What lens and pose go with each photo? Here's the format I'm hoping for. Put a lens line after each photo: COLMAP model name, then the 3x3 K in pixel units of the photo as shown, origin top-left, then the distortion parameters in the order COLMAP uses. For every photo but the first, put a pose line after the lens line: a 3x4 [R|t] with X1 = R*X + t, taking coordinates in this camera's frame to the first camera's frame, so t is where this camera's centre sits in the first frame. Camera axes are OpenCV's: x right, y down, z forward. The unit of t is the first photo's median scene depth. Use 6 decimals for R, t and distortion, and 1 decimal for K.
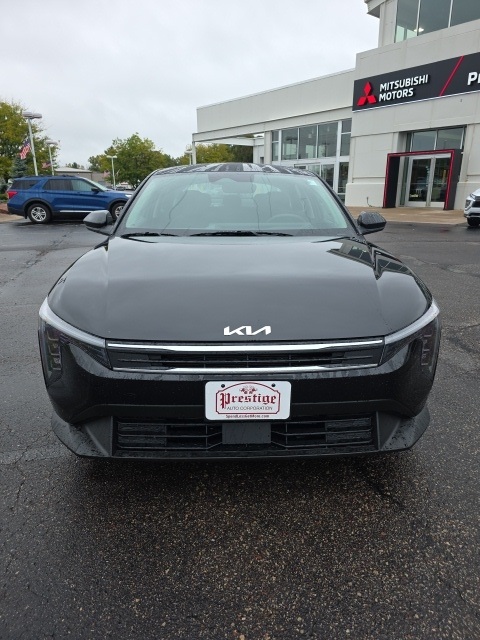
lens RADIAL K [[436.5, 0, 236.3], [0, 436.5, 321.8], [0, 0, 1]] dist [0.044981, -0.027090]
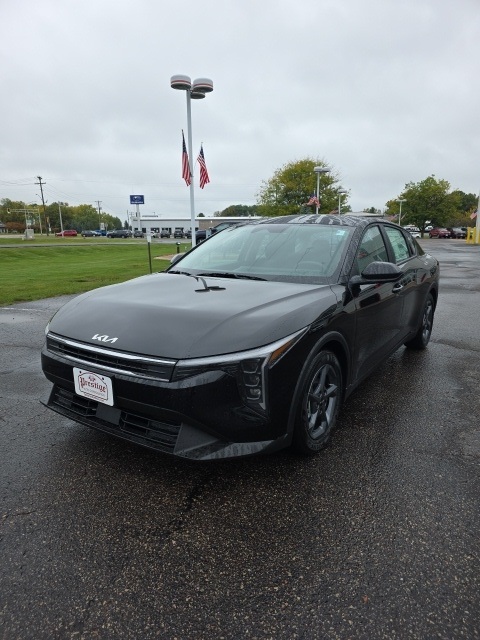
lens RADIAL K [[436.2, 0, 239.1], [0, 436.2, 328.5], [0, 0, 1]] dist [0.065340, -0.073751]
pose [[0.792000, 0.129304, -0.596672, 0.081881], [-0.173791, 0.984630, -0.017306, -0.004287], [0.585263, 0.117403, 0.802299, 0.006420]]
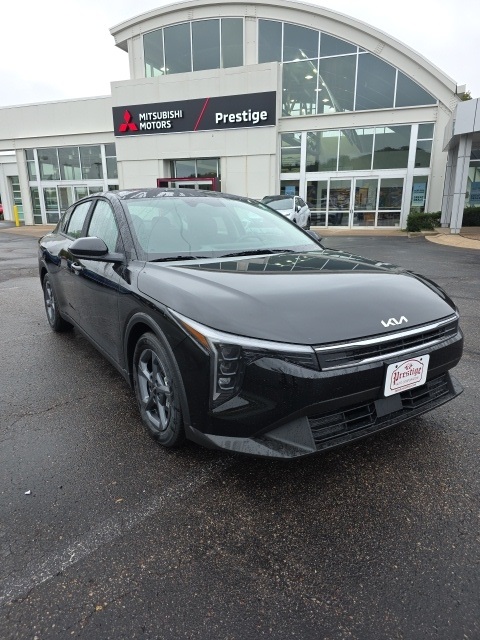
lens RADIAL K [[436.5, 0, 236.3], [0, 436.5, 321.8], [0, 0, 1]] dist [0.044981, -0.027090]
pose [[0.858968, -0.133278, 0.494379, -0.066846], [0.155894, 0.987763, -0.004572, -0.002995], [-0.487721, 0.080998, 0.869234, 0.007342]]
